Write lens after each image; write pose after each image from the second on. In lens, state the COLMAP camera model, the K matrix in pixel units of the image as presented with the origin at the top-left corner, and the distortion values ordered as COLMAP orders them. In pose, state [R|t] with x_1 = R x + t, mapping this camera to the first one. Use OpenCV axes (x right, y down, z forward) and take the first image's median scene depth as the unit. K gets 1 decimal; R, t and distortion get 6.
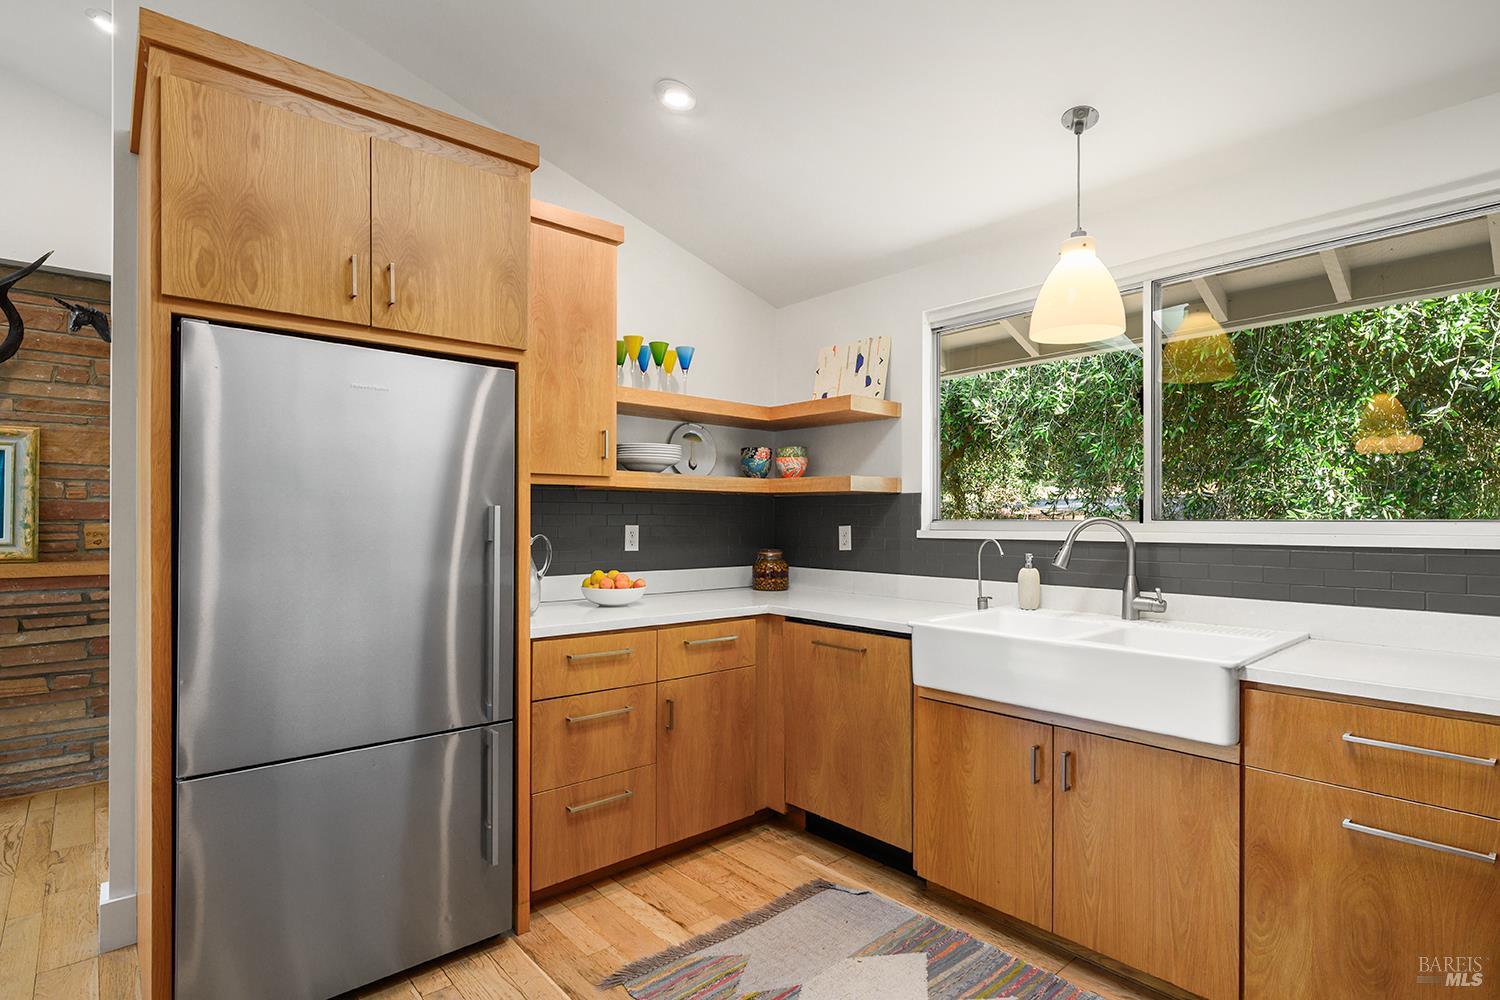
lens RADIAL K [[753.8, 0, 750.1], [0, 753.8, 518.2], [0, 0, 1]] dist [-0.001391, 0.000440]
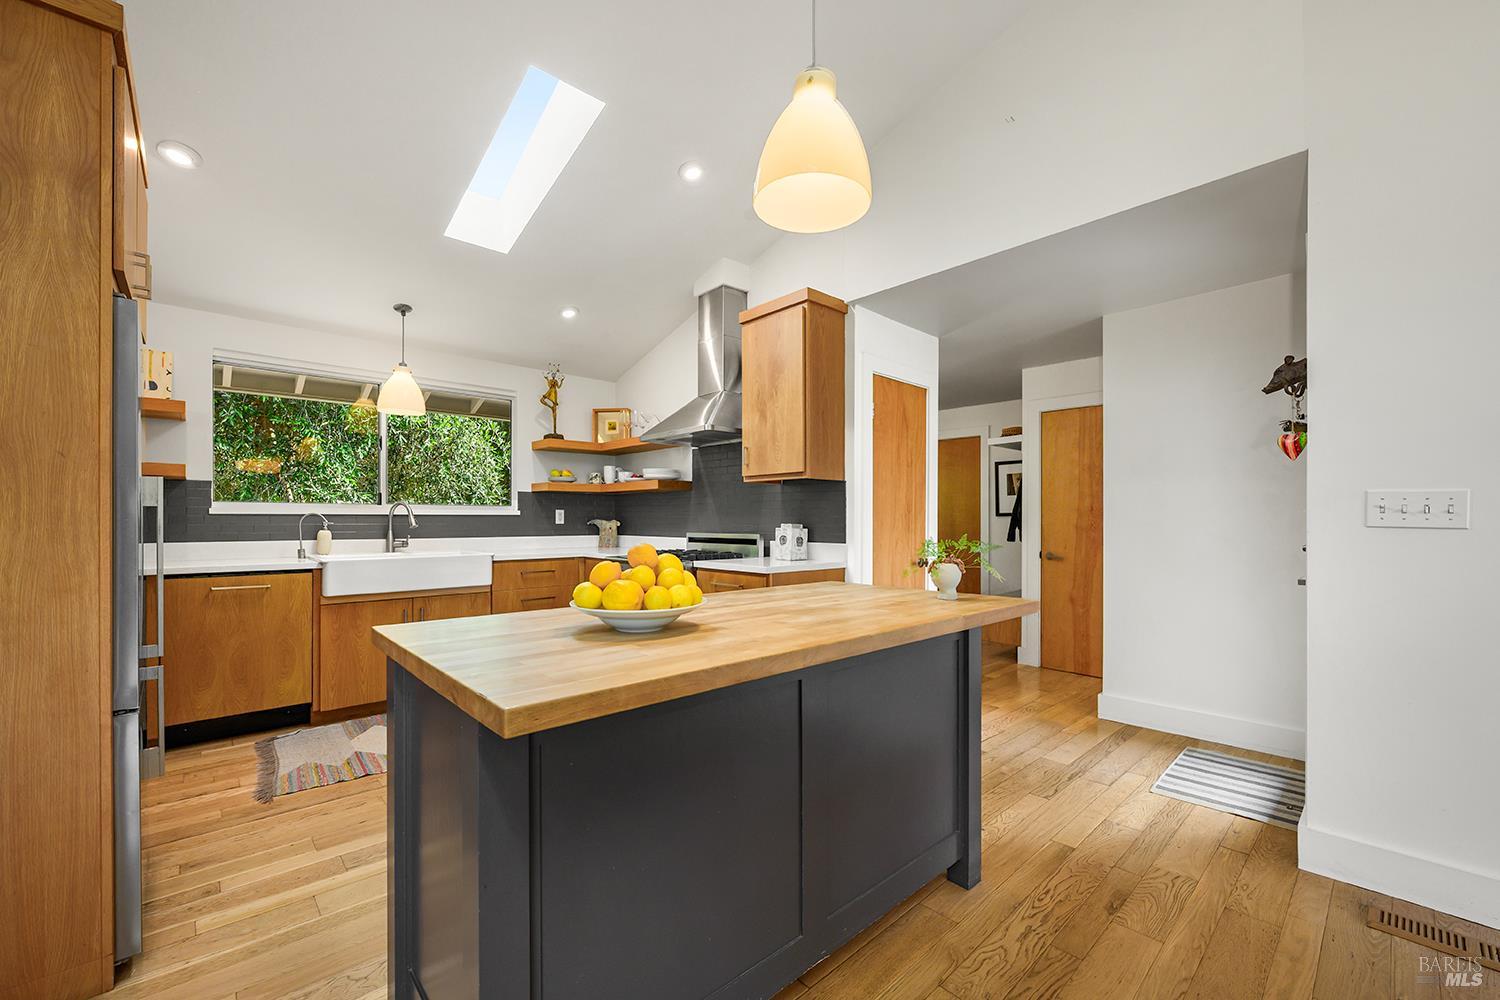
lens RADIAL K [[605.6, 0, 752.6], [0, 605.6, 520.9], [0, 0, 1]] dist [-0.006967, 0.000104]
pose [[-0.029165, -0.004763, 0.999563, -1.005712], [-0.003556, 0.999983, 0.004661, 0.034152], [-0.999568, -0.003419, -0.029181, 0.066947]]
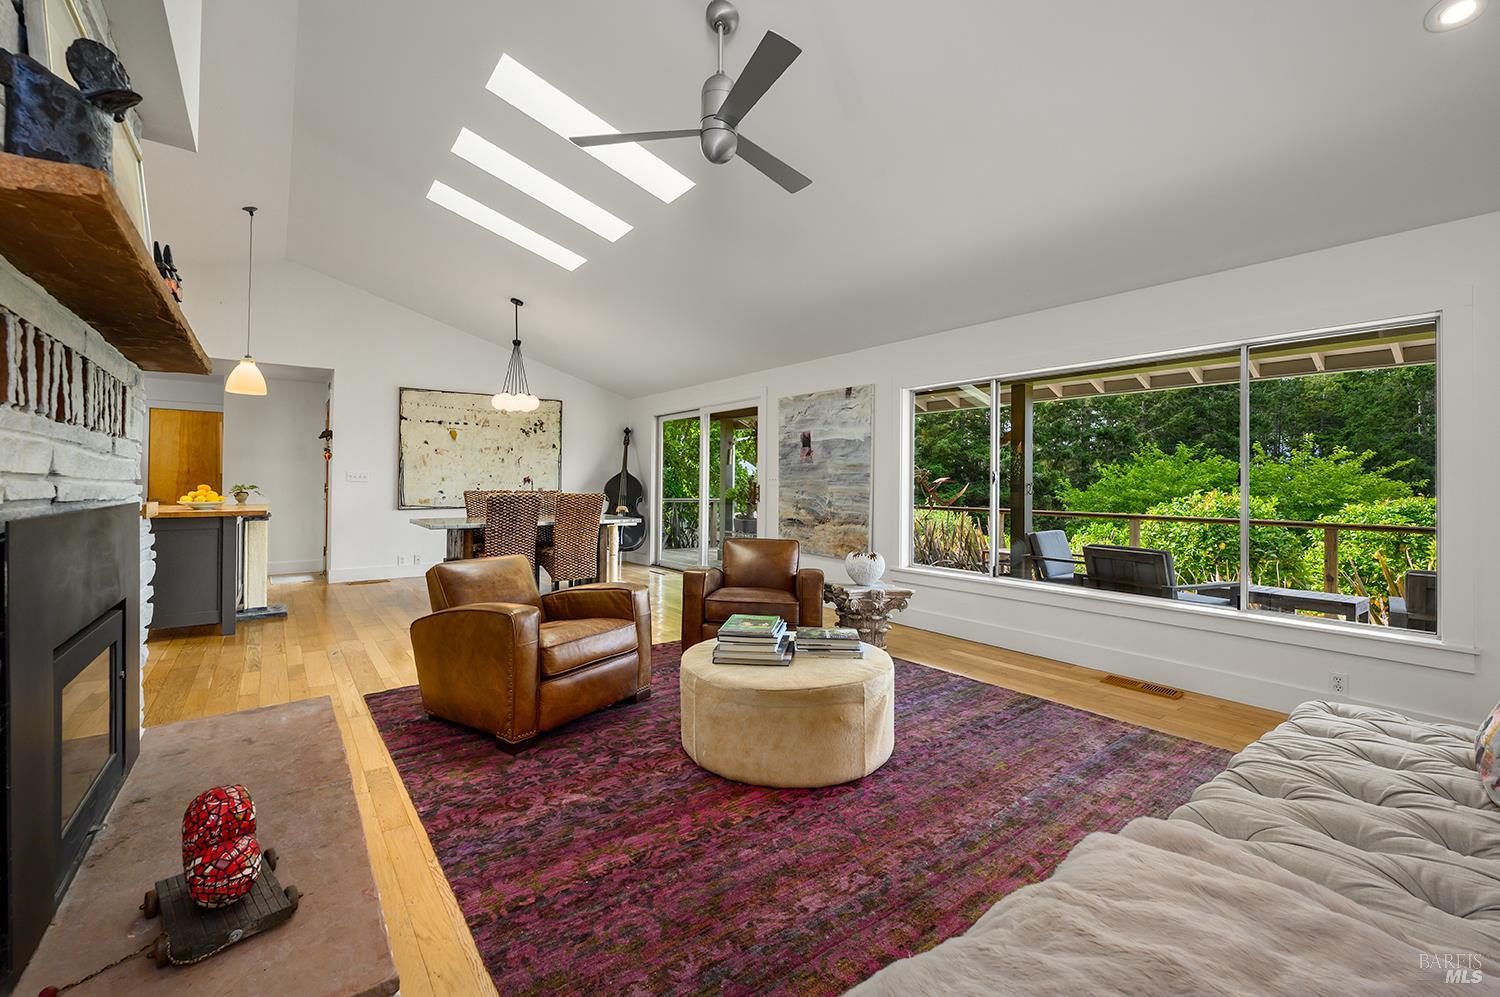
lens RADIAL K [[623.8, 0, 755.2], [0, 623.8, 478.2], [0, 0, 1]] dist [-0.003542, -0.000156]
pose [[-0.998055, -0.012414, 0.061087, -2.121633], [-0.013074, 0.999860, -0.010407, 0.034447], [-0.060949, -0.011185, -0.998078, 1.727961]]
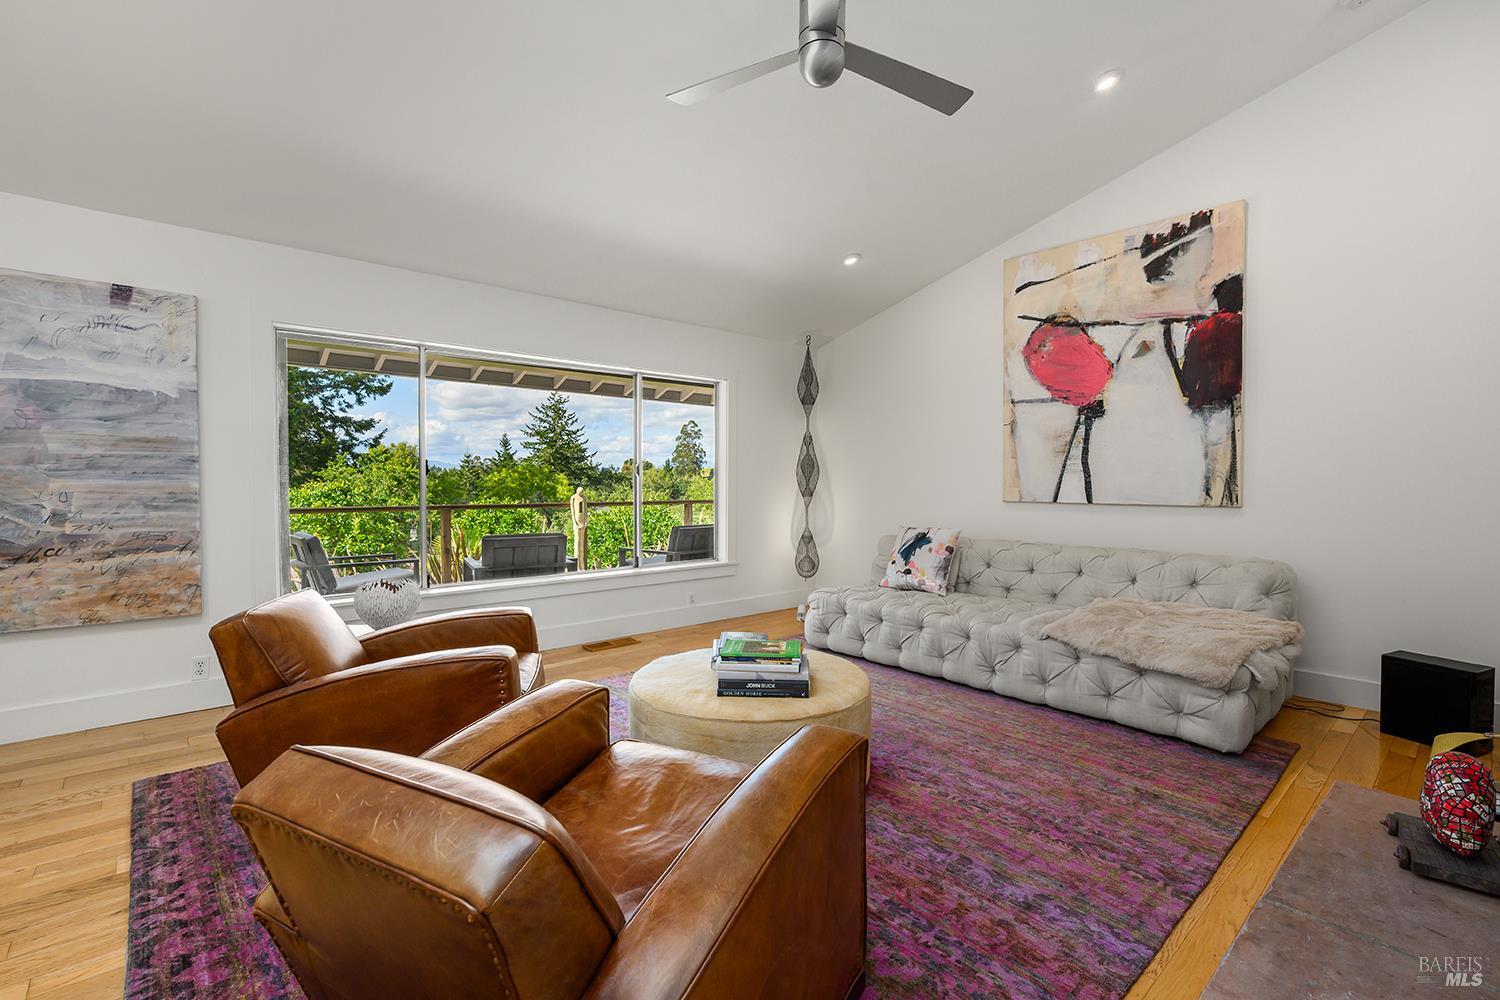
lens RADIAL K [[673.6, 0, 751.0], [0, 673.6, 499.3], [0, 0, 1]] dist [-0.005585, 0.000580]
pose [[0.007377, 0.028368, -0.999570, -1.204370], [-0.002850, 0.999594, 0.028348, 0.032978], [0.999969, 0.002639, 0.007455, 0.748174]]
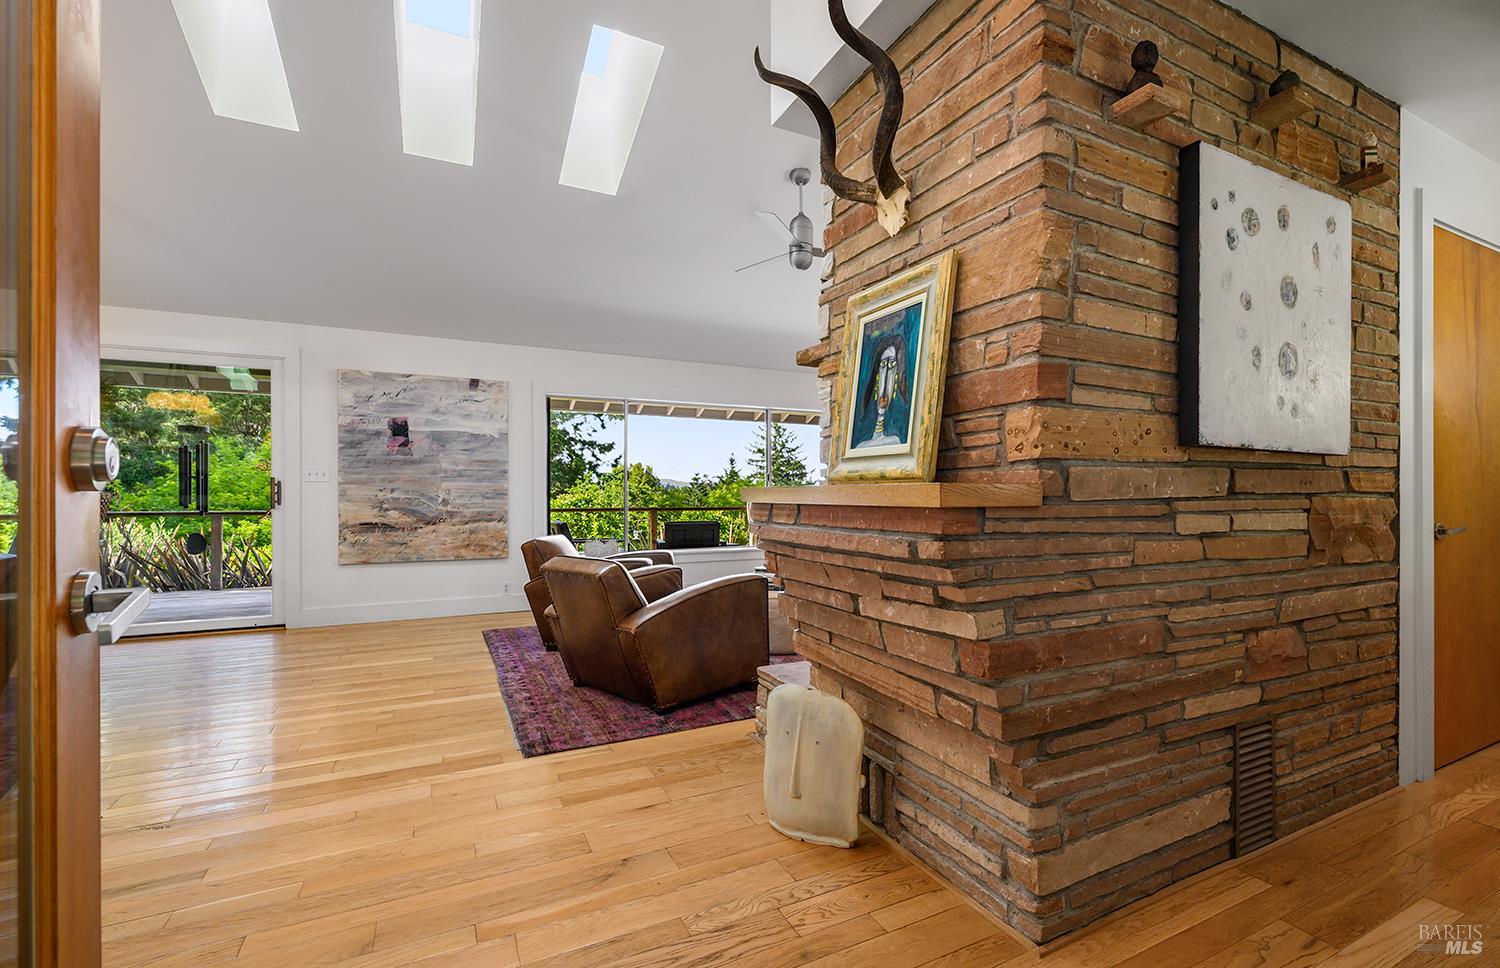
lens RADIAL K [[696.5, 0, 815.5], [0, 696.5, 495.4], [0, 0, 1]] dist [-0.000350, 0.000071]
pose [[-0.223374, -0.001409, -0.974732, -0.484172], [0.002307, 0.999995, -0.001974, 0.080188], [0.974730, -0.002690, -0.223370, 1.213032]]
